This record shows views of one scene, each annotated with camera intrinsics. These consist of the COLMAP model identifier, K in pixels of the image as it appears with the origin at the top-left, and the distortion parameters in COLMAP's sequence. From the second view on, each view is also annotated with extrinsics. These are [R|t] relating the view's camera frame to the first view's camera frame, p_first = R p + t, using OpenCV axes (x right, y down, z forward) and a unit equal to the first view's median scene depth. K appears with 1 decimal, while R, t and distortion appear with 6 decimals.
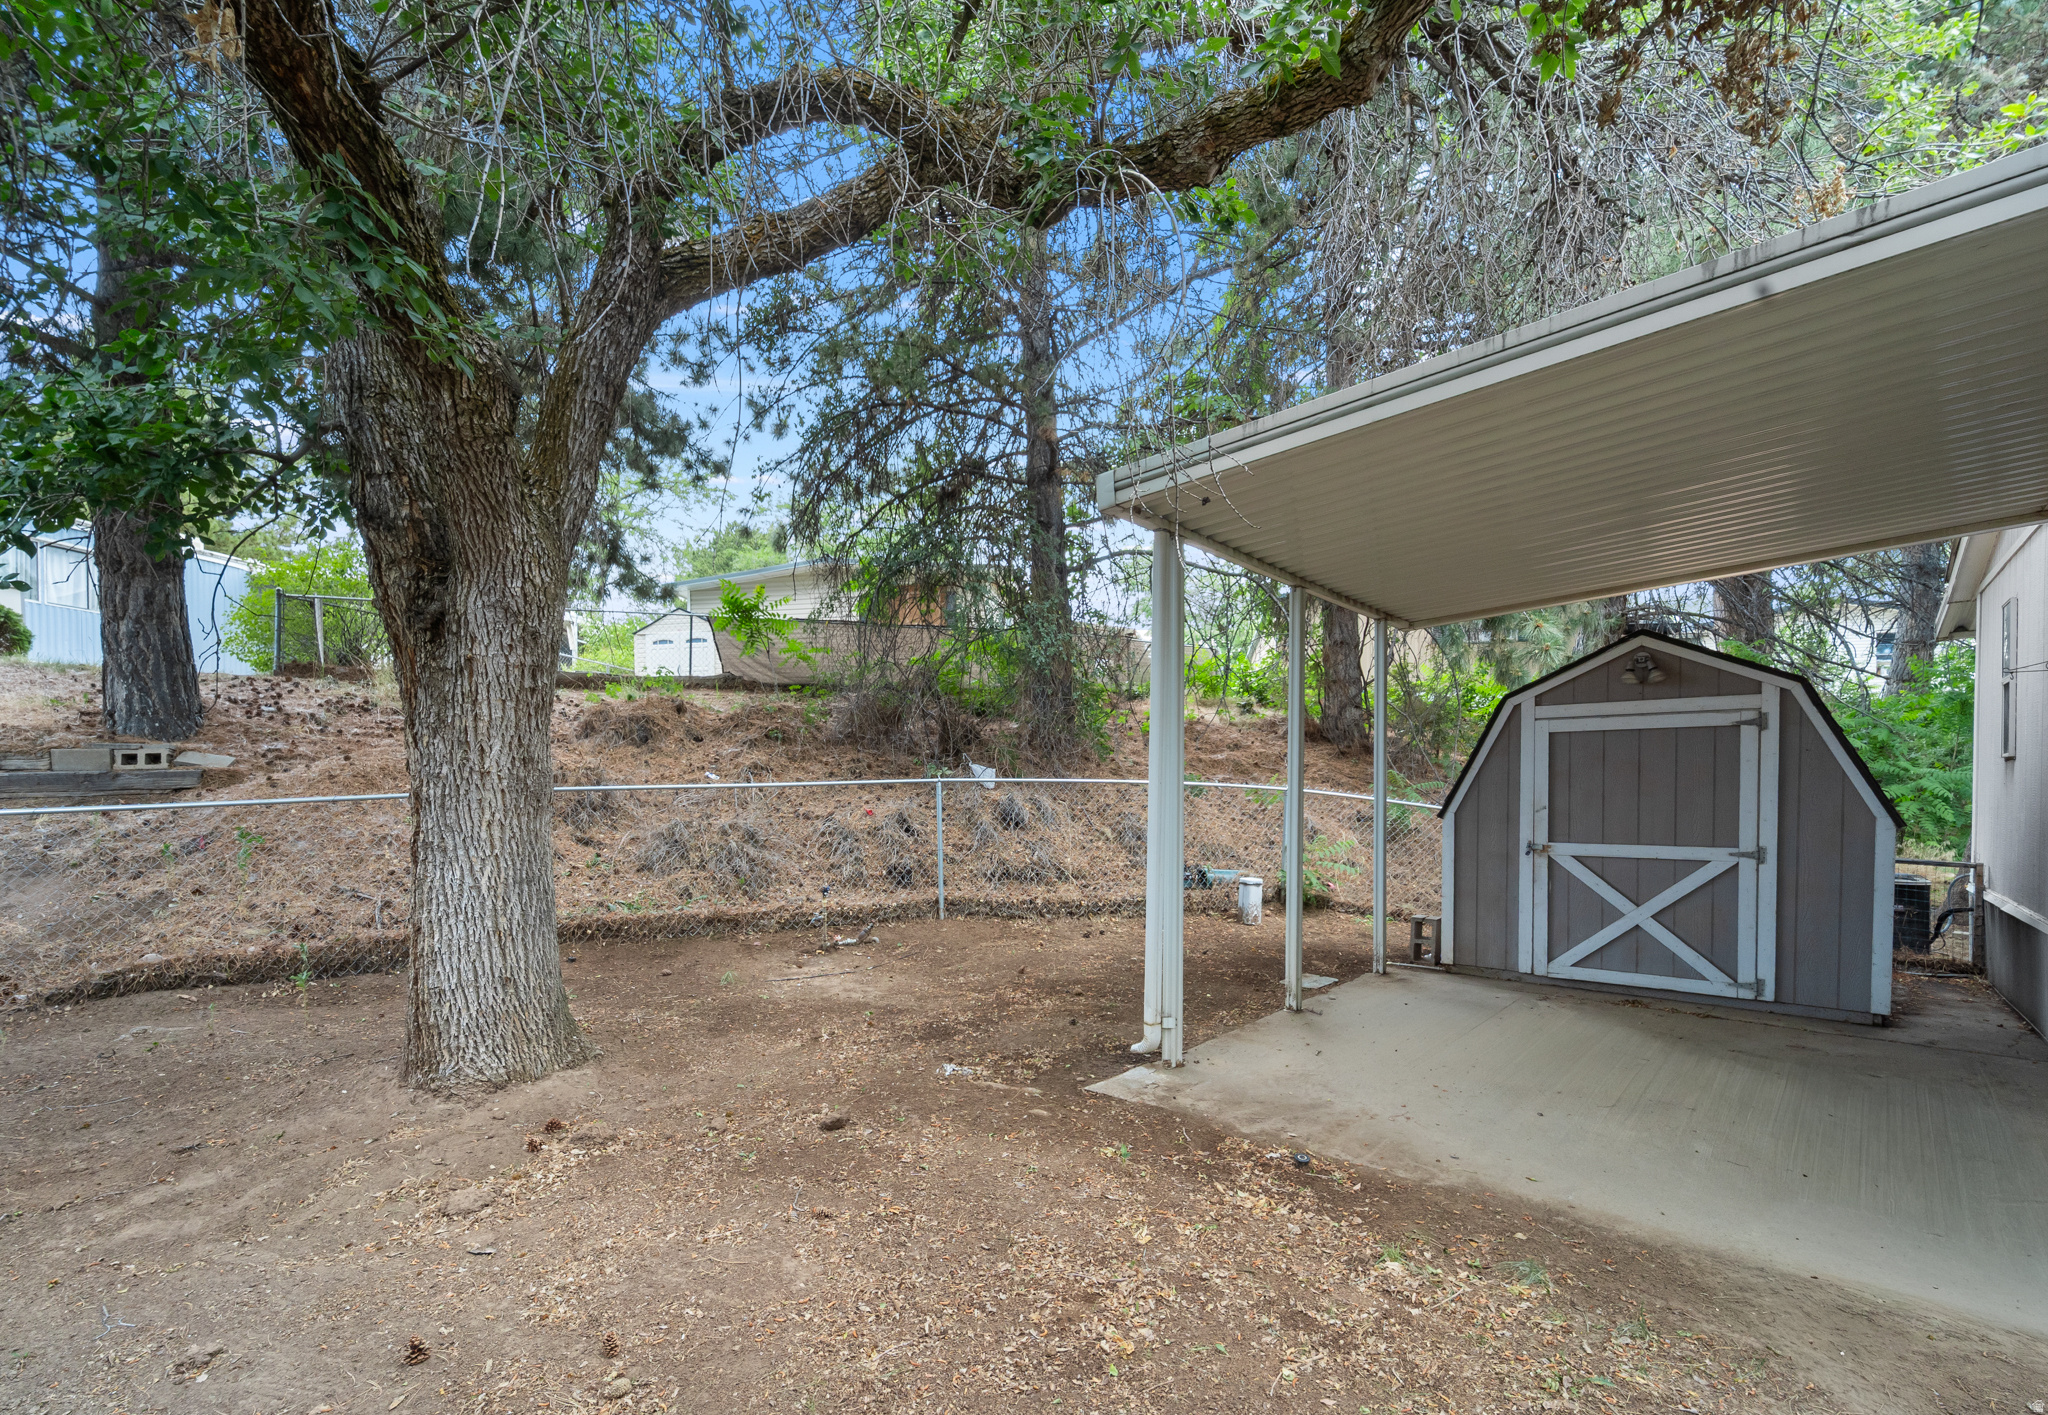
lens RADIAL K [[899.1, 0, 1022.8], [0, 899.1, 799.8], [0, 0, 1]] dist [-0.000998, -0.000207]
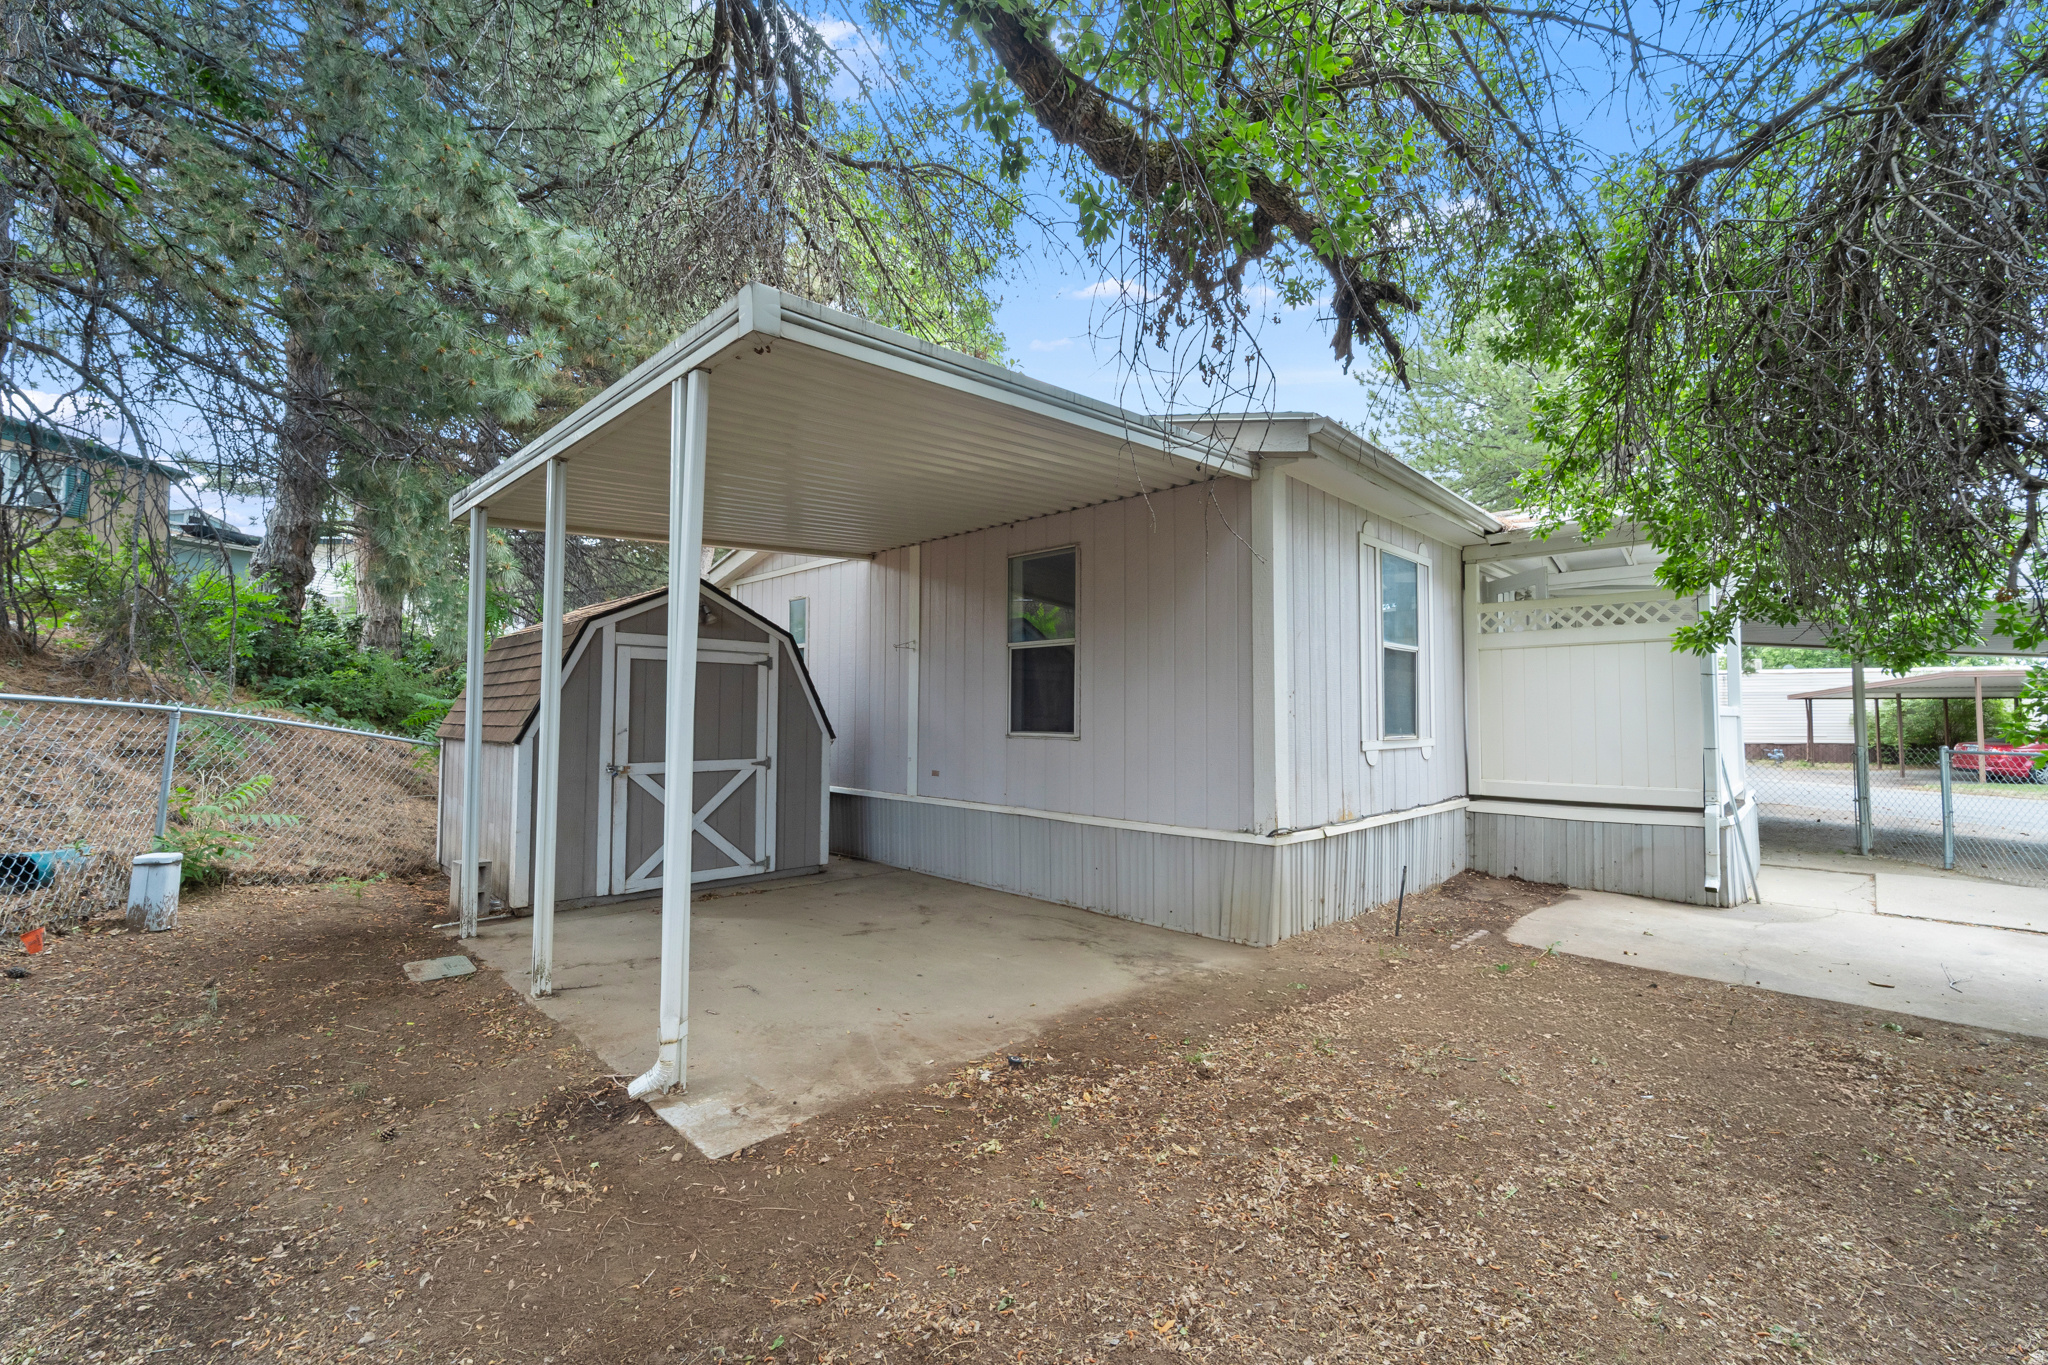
lens RADIAL K [[844.2, 0, 1023.5], [0, 844.2, 675.0], [0, 0, 1]] dist [0.002791, -0.000767]
pose [[0.065810, 0.049538, 0.996602, -0.422409], [0.005619, 0.998733, -0.050015, -0.004239], [-0.997816, 0.008892, 0.065448, 0.547541]]
